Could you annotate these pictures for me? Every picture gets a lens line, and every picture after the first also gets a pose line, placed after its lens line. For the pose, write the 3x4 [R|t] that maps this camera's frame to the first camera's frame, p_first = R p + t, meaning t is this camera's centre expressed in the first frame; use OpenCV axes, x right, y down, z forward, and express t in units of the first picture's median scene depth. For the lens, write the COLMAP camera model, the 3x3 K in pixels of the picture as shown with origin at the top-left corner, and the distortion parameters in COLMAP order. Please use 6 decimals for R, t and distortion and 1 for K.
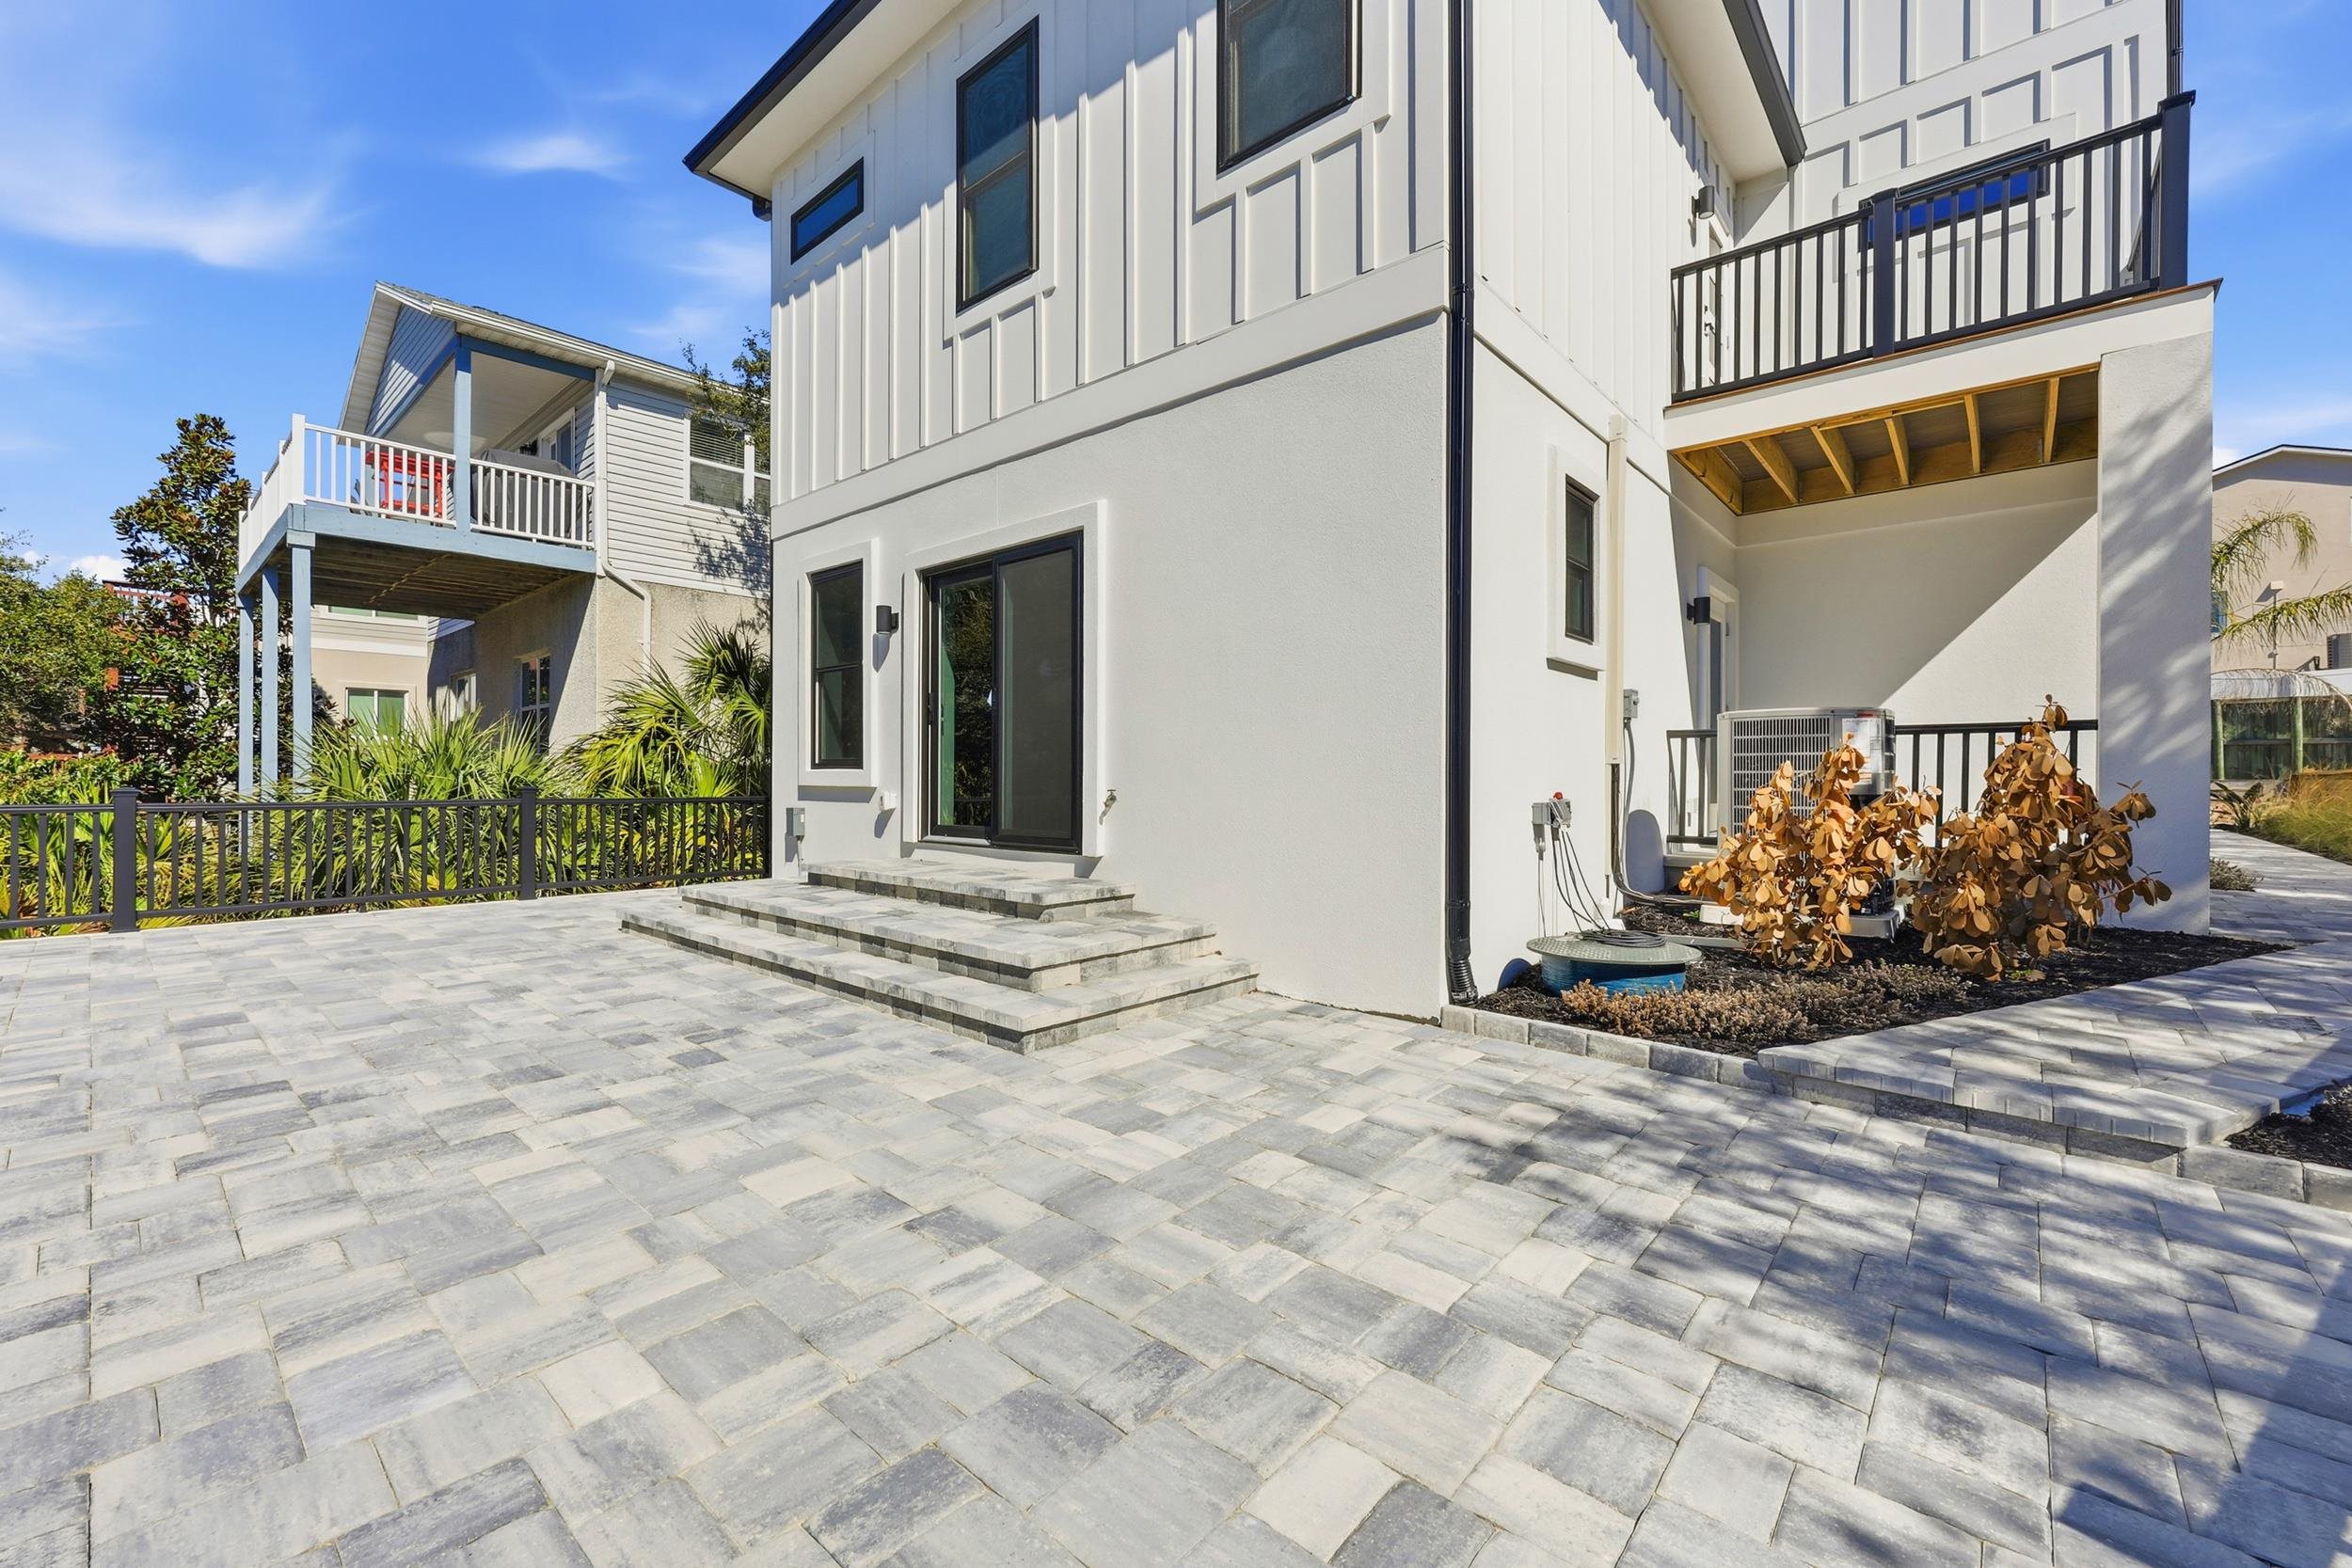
lens RADIAL K [[950.0, 0, 1164.2], [0, 950.0, 784.7], [0, 0, 1]] dist [-0.002114, -0.000383]
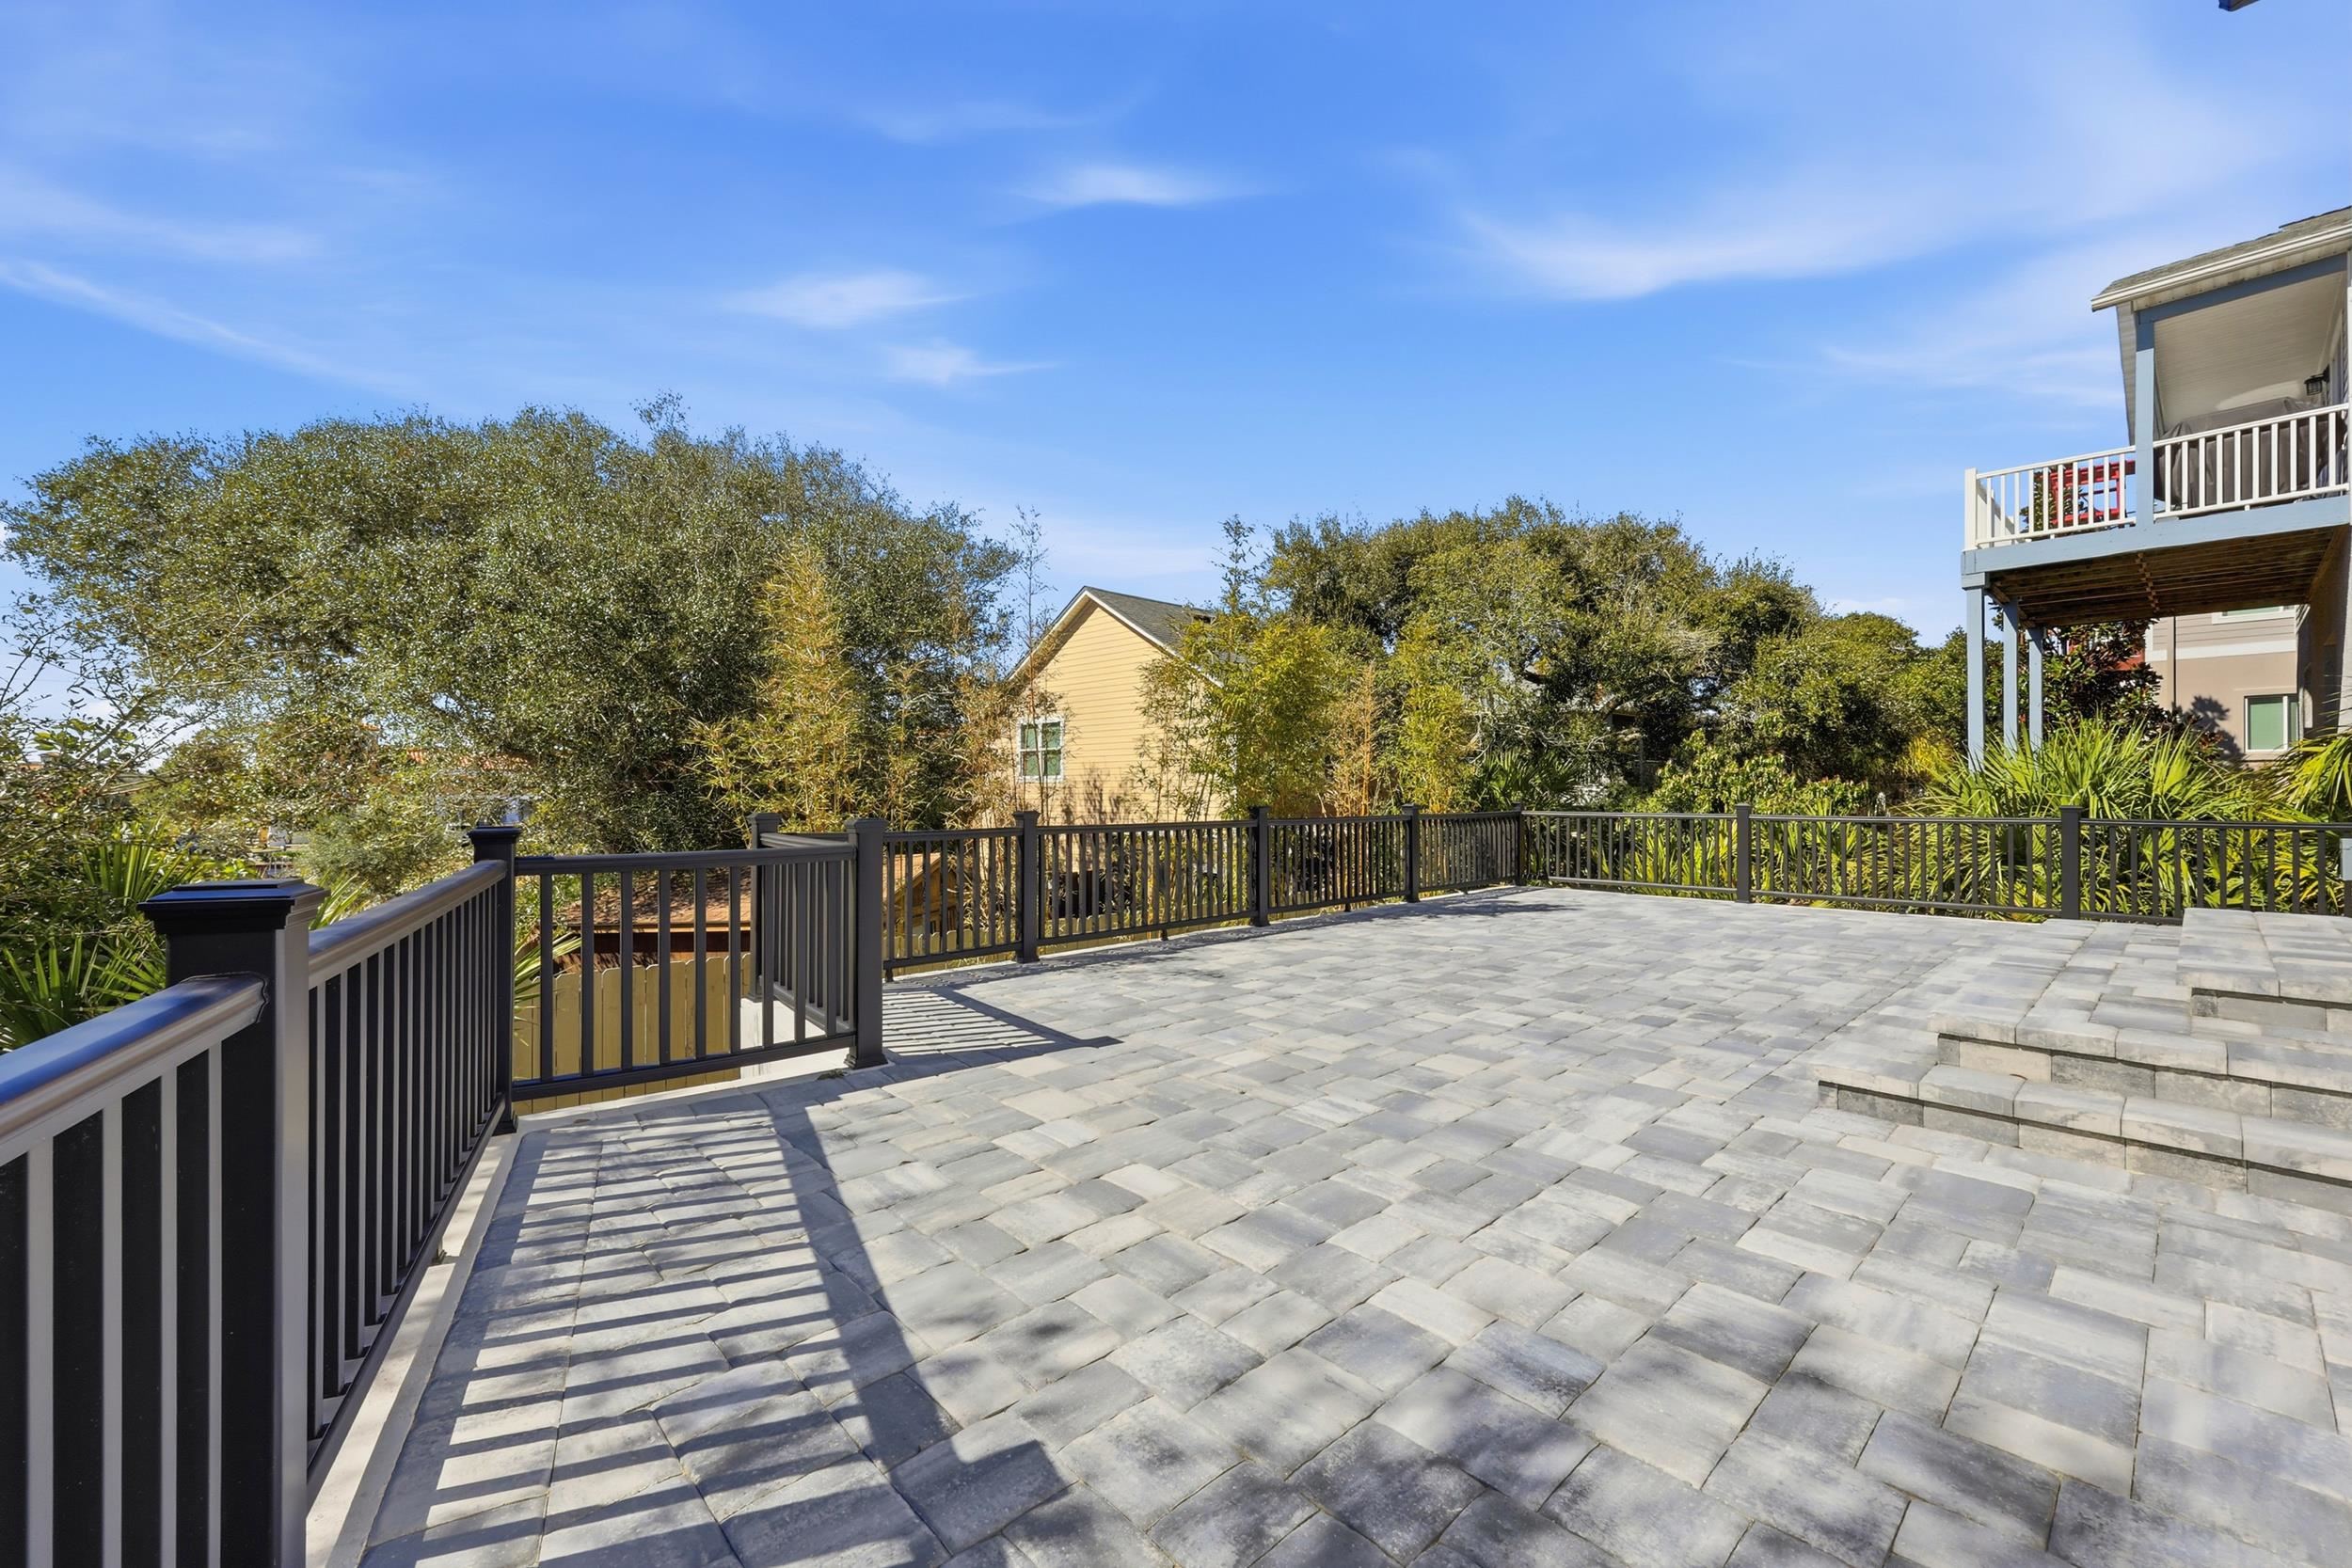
lens RADIAL K [[949.7, 0, 1175.1], [0, 949.7, 802.6], [0, 0, 1]] dist [0.001173, 0.000176]
pose [[-0.093044, 0.002655, -0.995658, 0.754540], [-0.004591, 0.999985, 0.003095, 0.001397], [0.995651, 0.004859, -0.093030, 0.463372]]
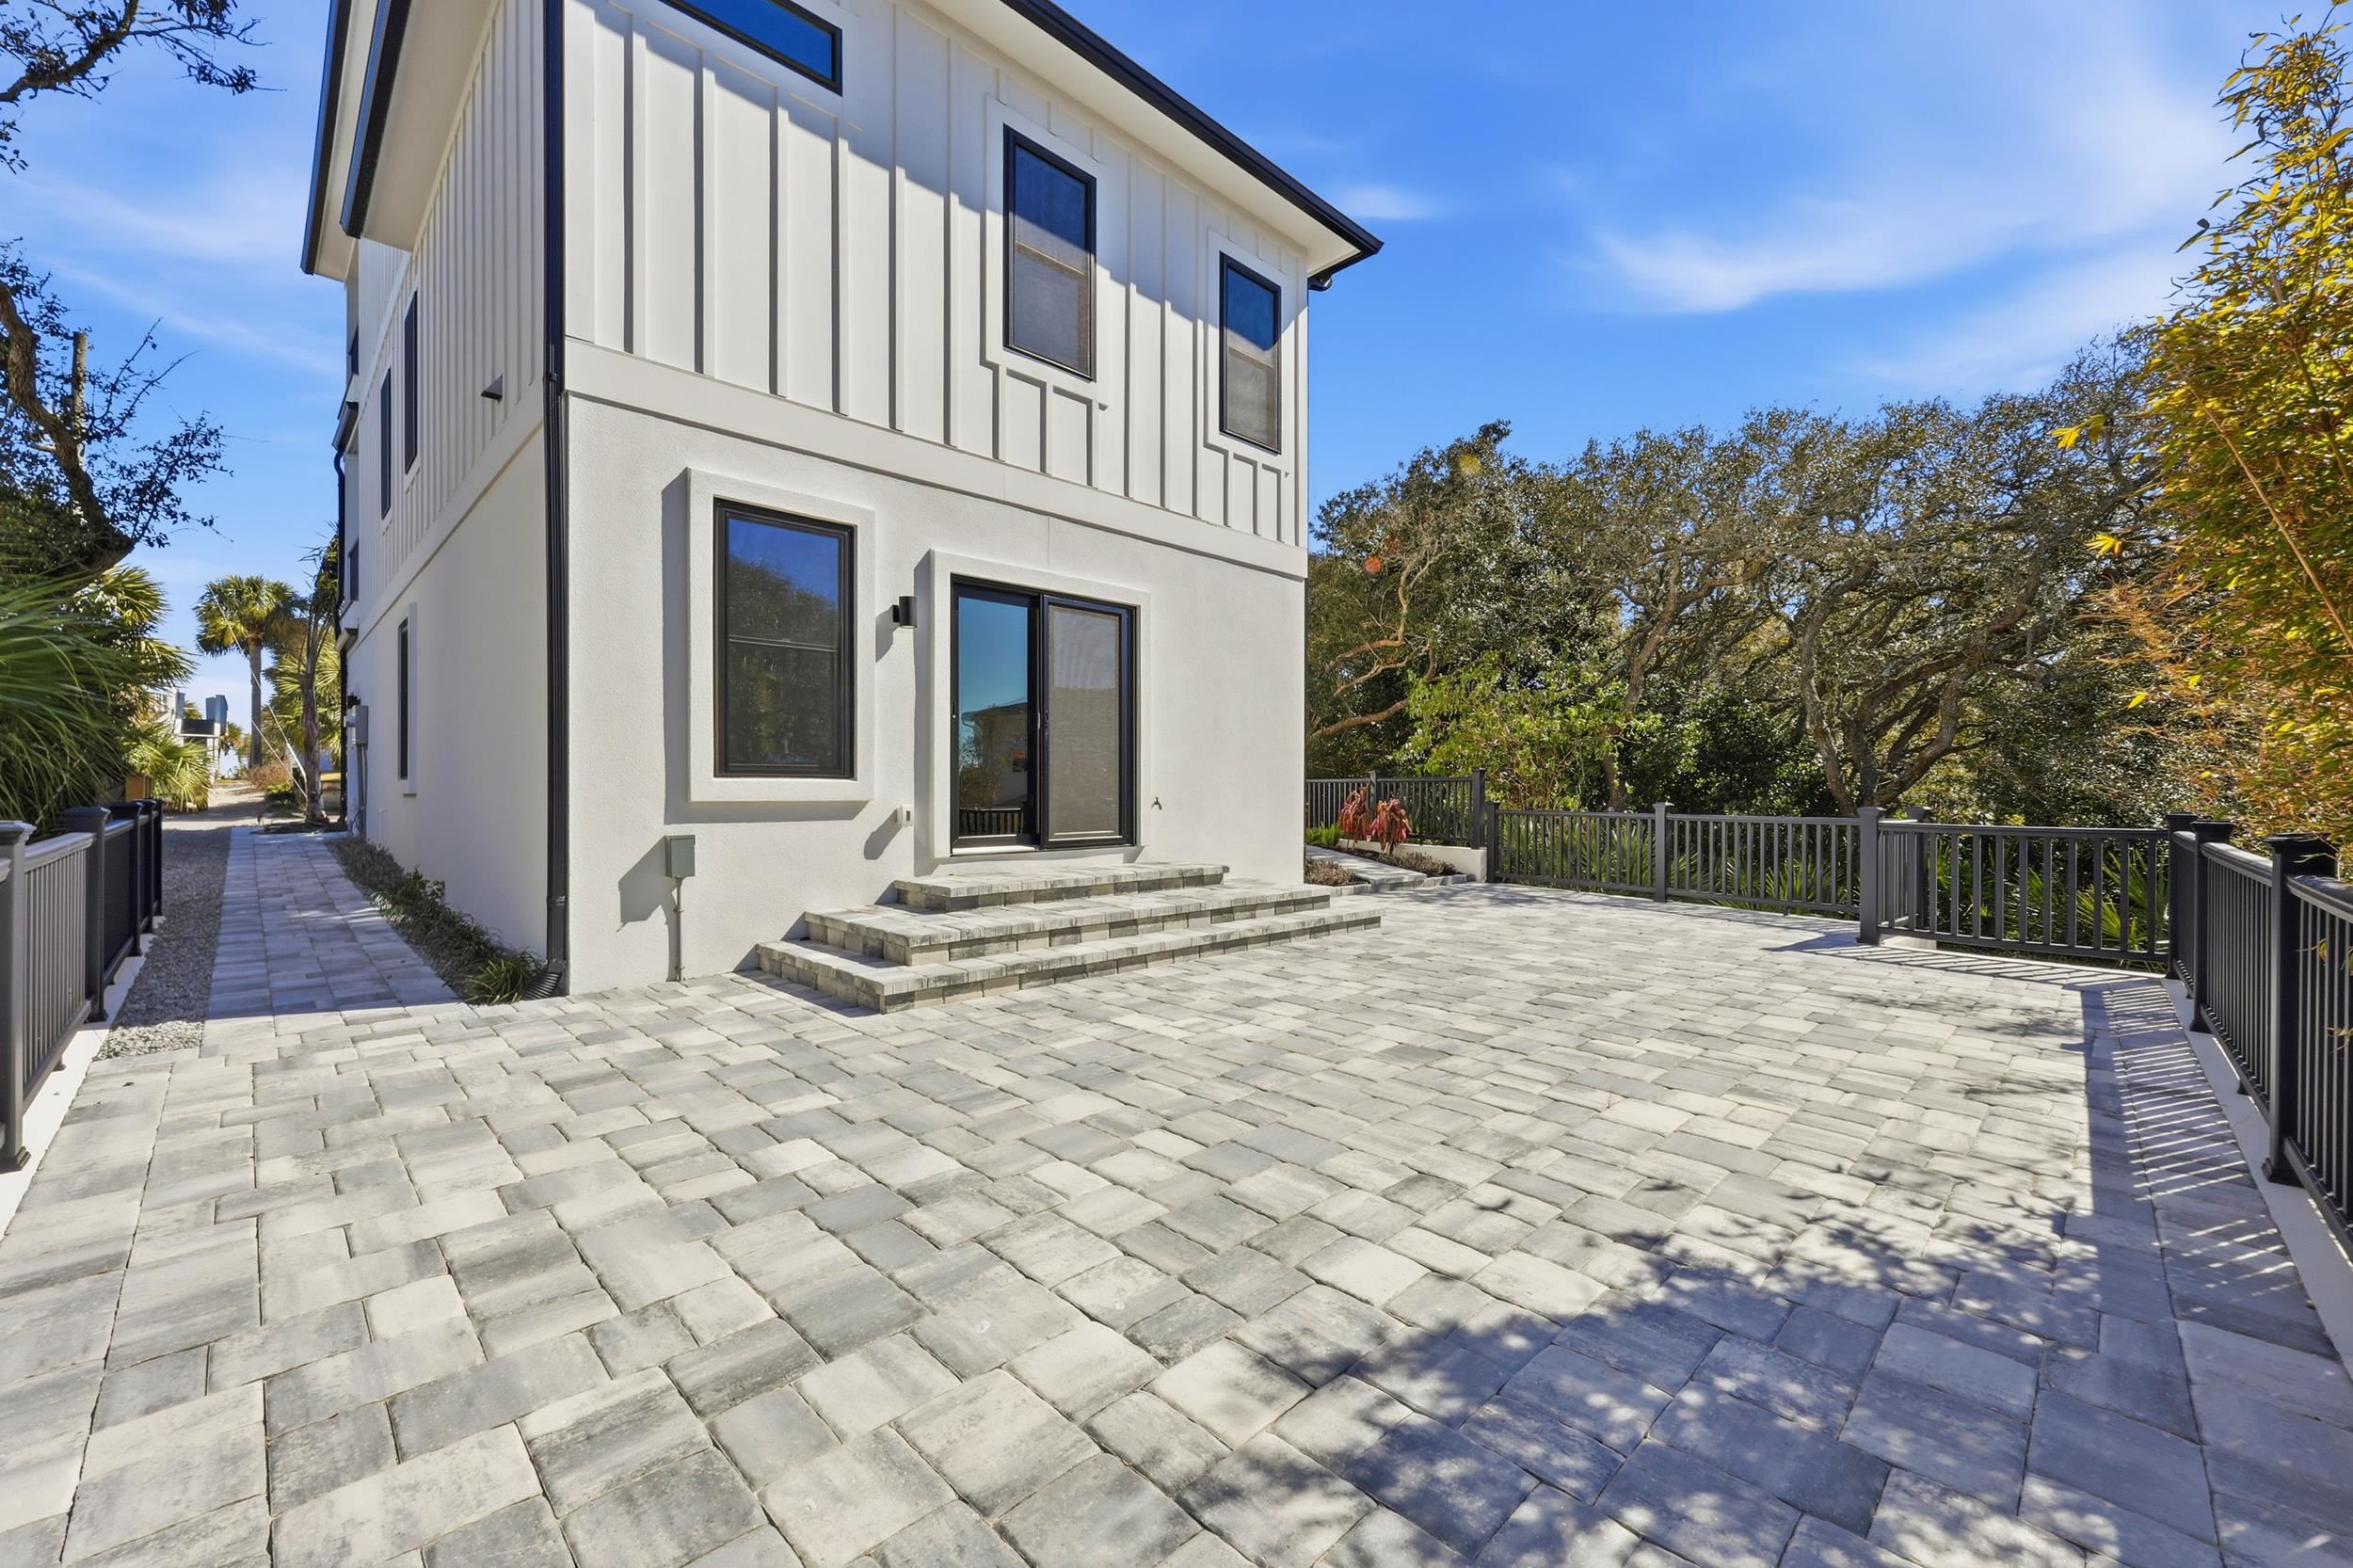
lens RADIAL K [[949.4, 0, 1184.5], [0, 949.4, 781.6], [0, 0, 1]] dist [0.000144, -0.000070]
pose [[0.063586, 0.004495, 0.997966, -2.083740], [0.001281, 0.999989, -0.004586, -0.018928], [-0.997976, 0.001570, 0.063579, 1.227654]]
